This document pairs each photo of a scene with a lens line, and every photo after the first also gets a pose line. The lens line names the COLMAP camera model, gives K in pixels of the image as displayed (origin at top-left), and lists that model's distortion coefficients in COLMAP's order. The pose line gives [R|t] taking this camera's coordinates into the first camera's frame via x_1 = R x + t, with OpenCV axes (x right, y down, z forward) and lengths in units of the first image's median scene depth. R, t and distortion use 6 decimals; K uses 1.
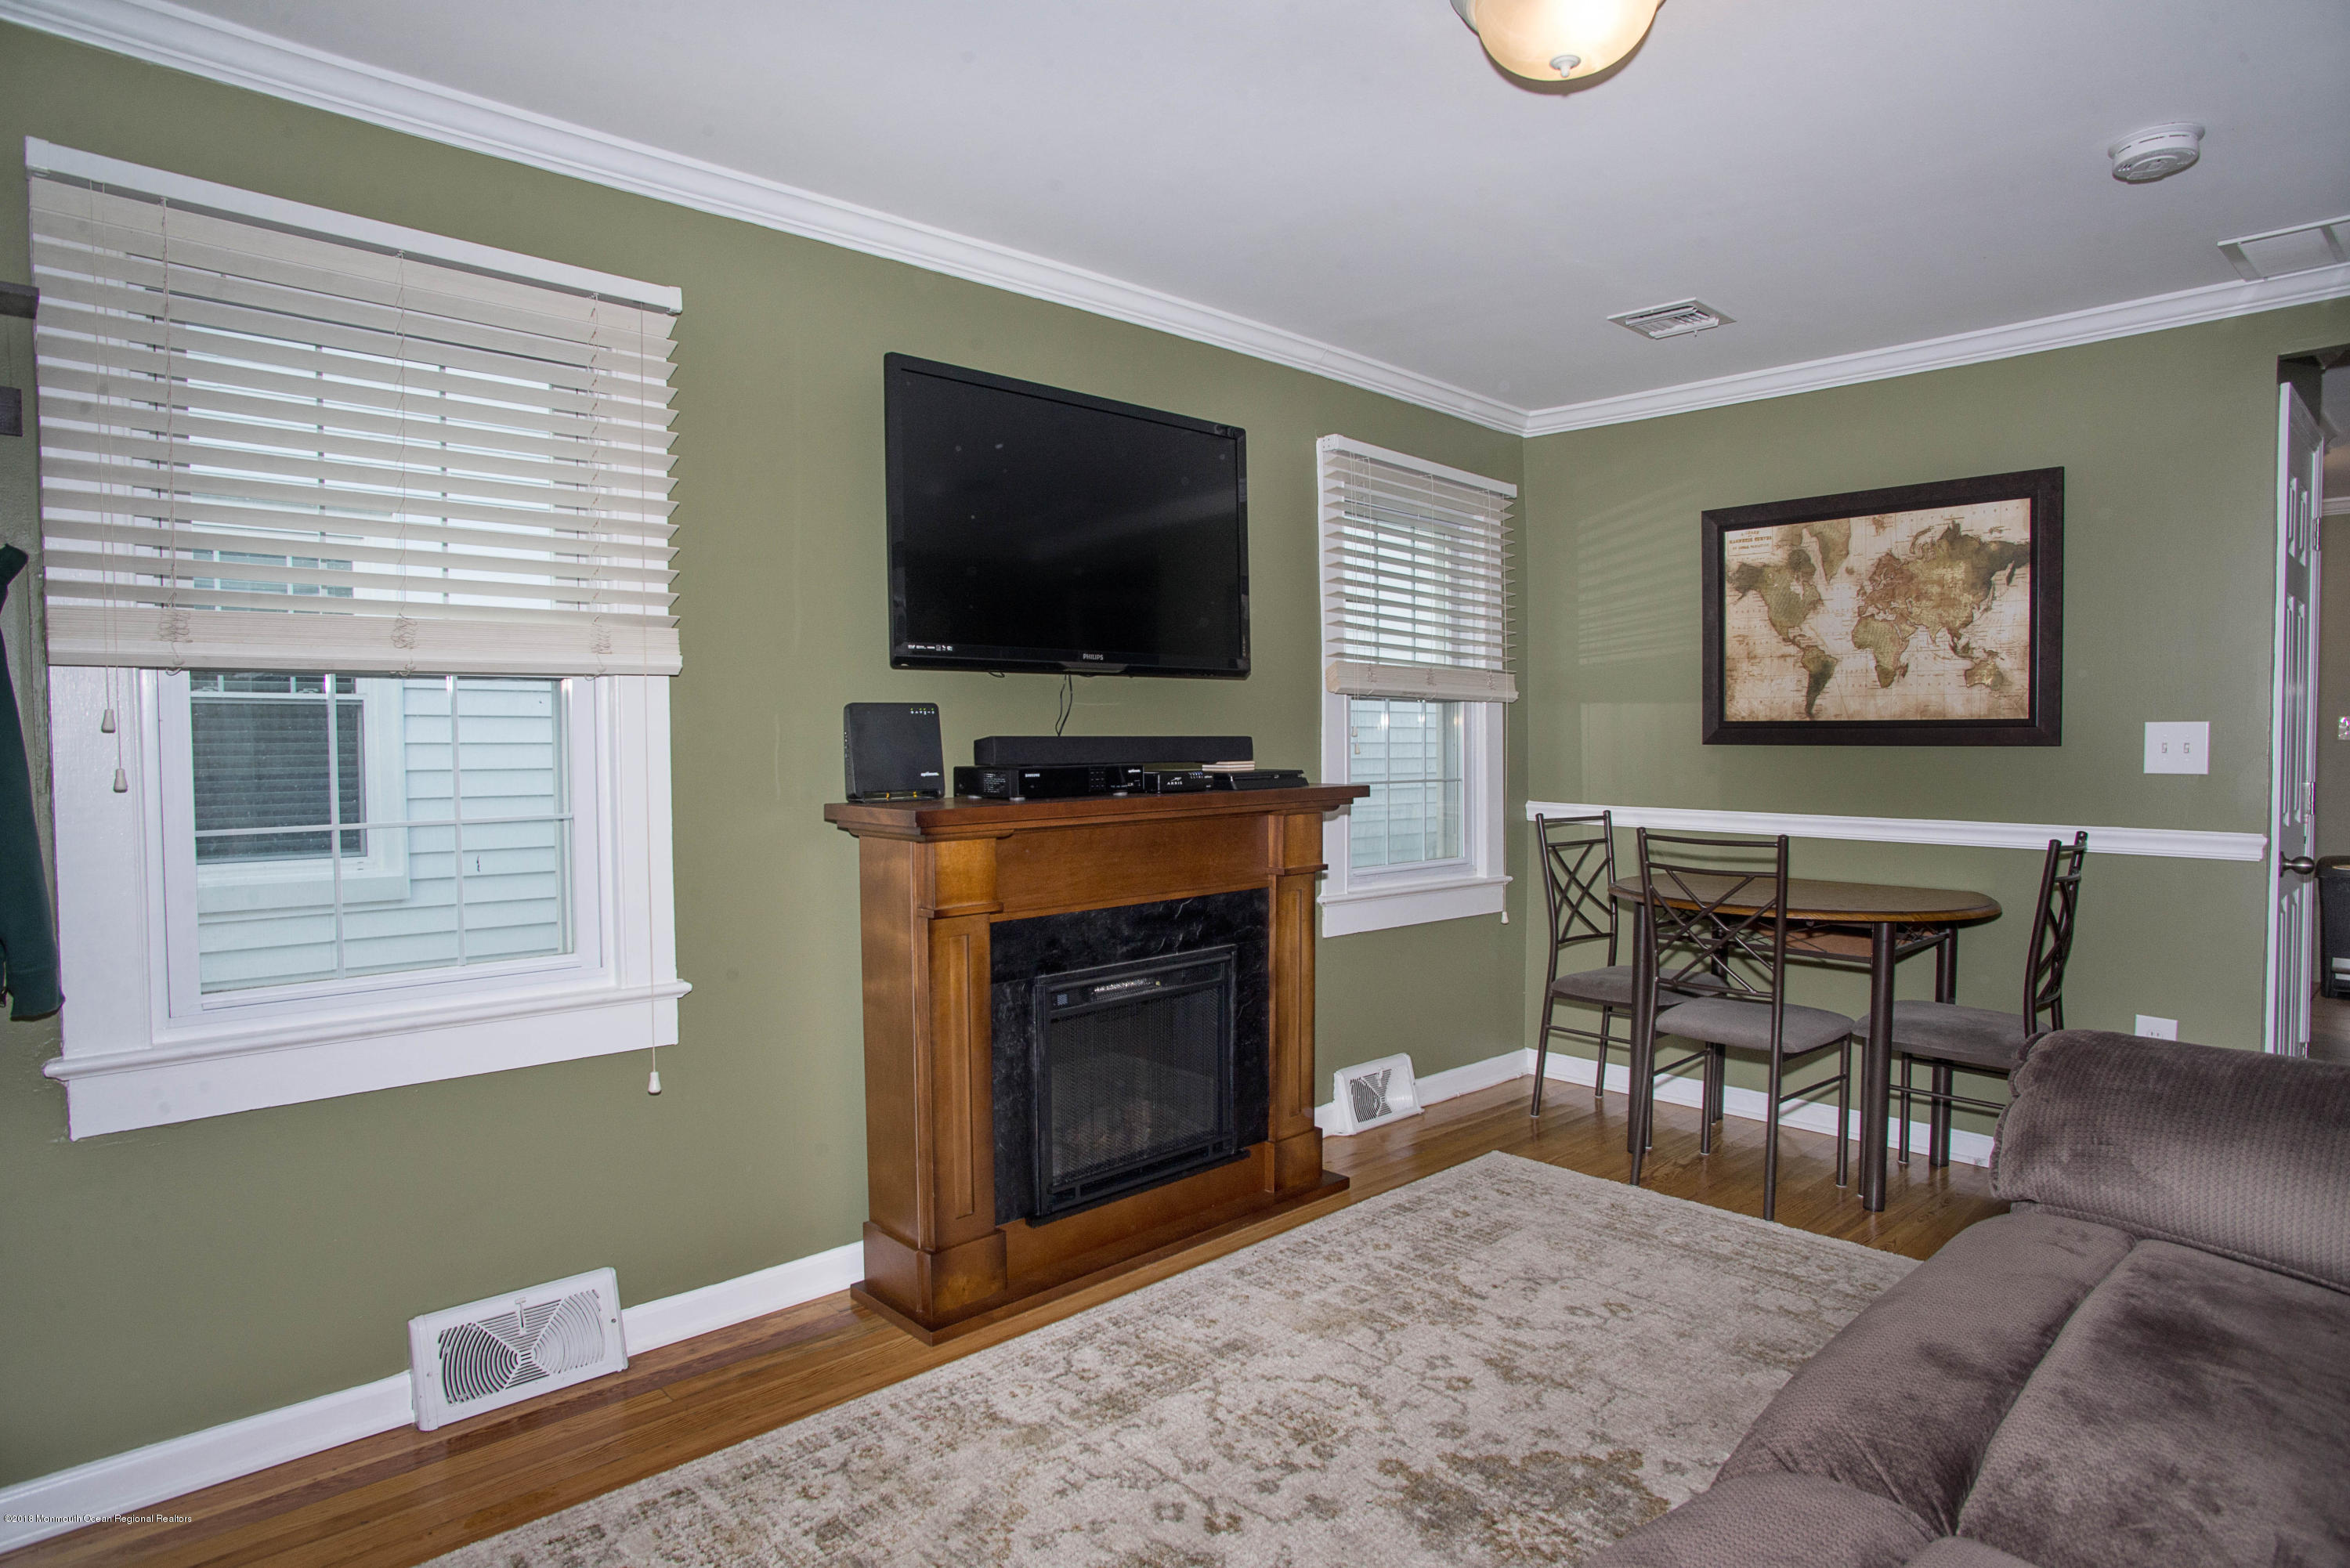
lens RADIAL K [[1322.9, 0, 1151.9], [0, 1322.9, 791.1], [0, 0, 1]] dist [-0.044478, 0.008425]
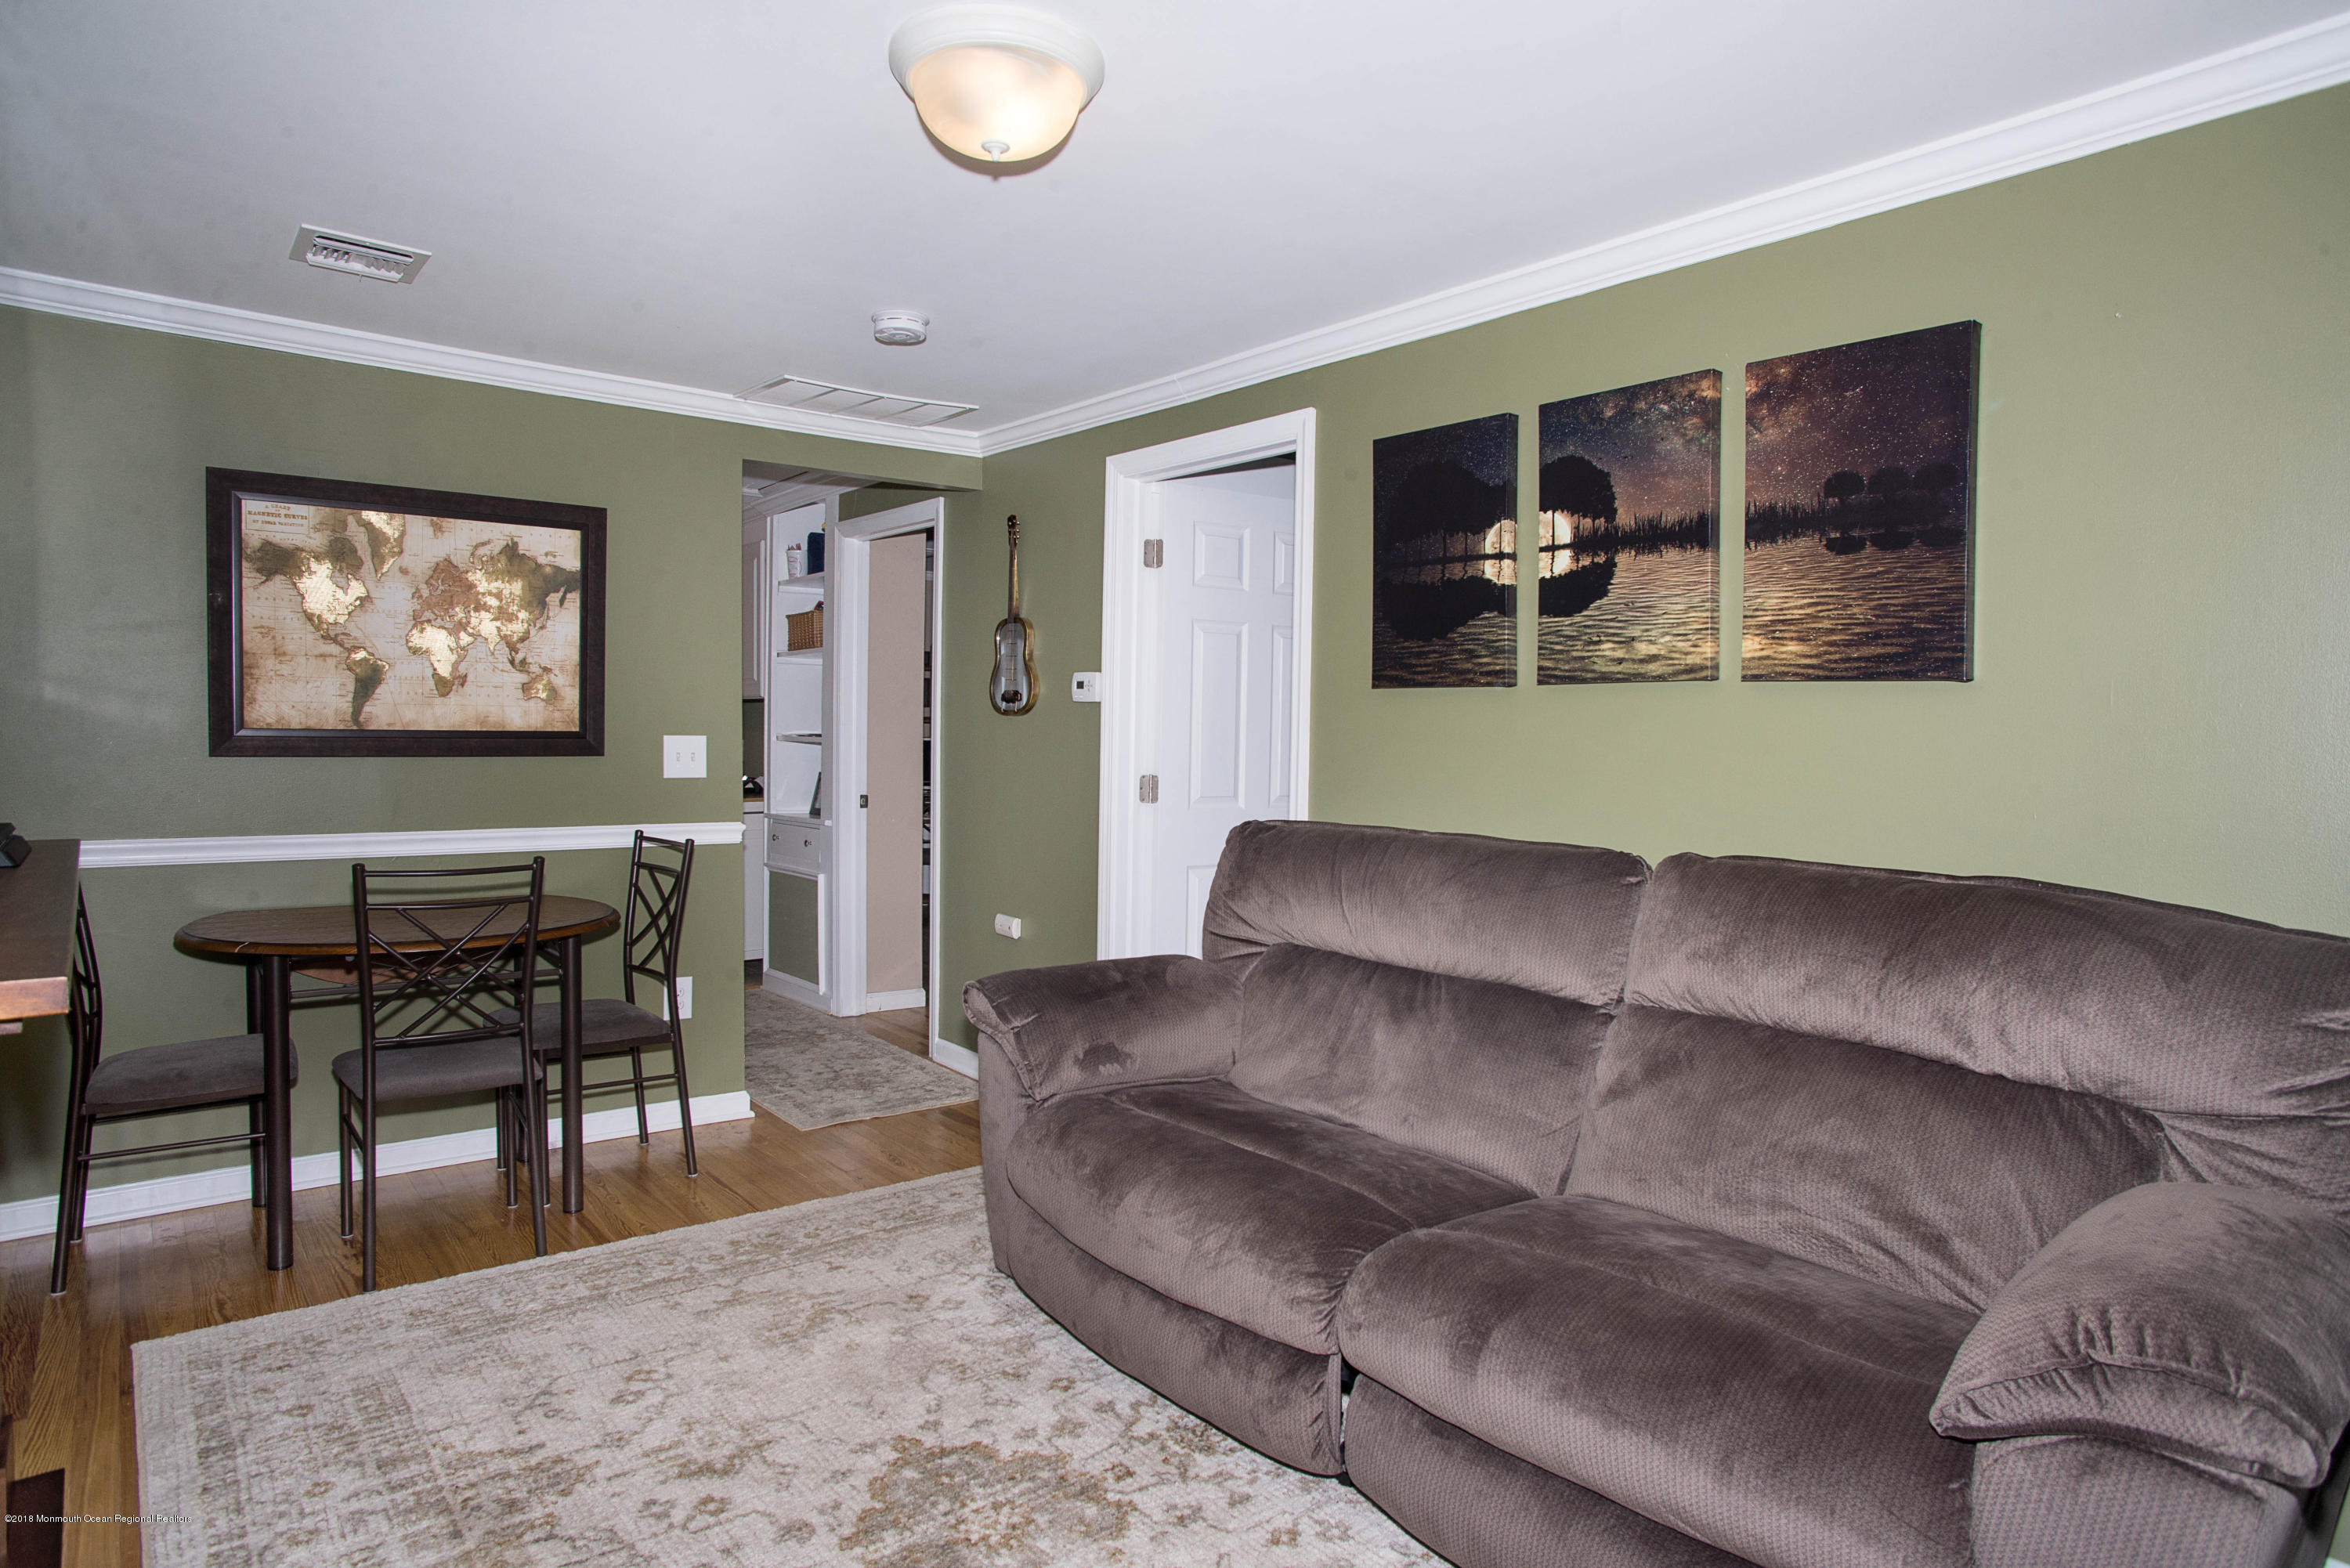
lens RADIAL K [[1322.9, 0, 1190.8], [0, 1322.9, 783.6], [0, 0, 1]] dist [-0.044478, 0.008425]
pose [[0.053786, -0.034839, 0.997945, -0.426961], [0.028866, 0.999028, 0.033321, -0.034922], [-0.998135, 0.027015, 0.054740, 0.443305]]
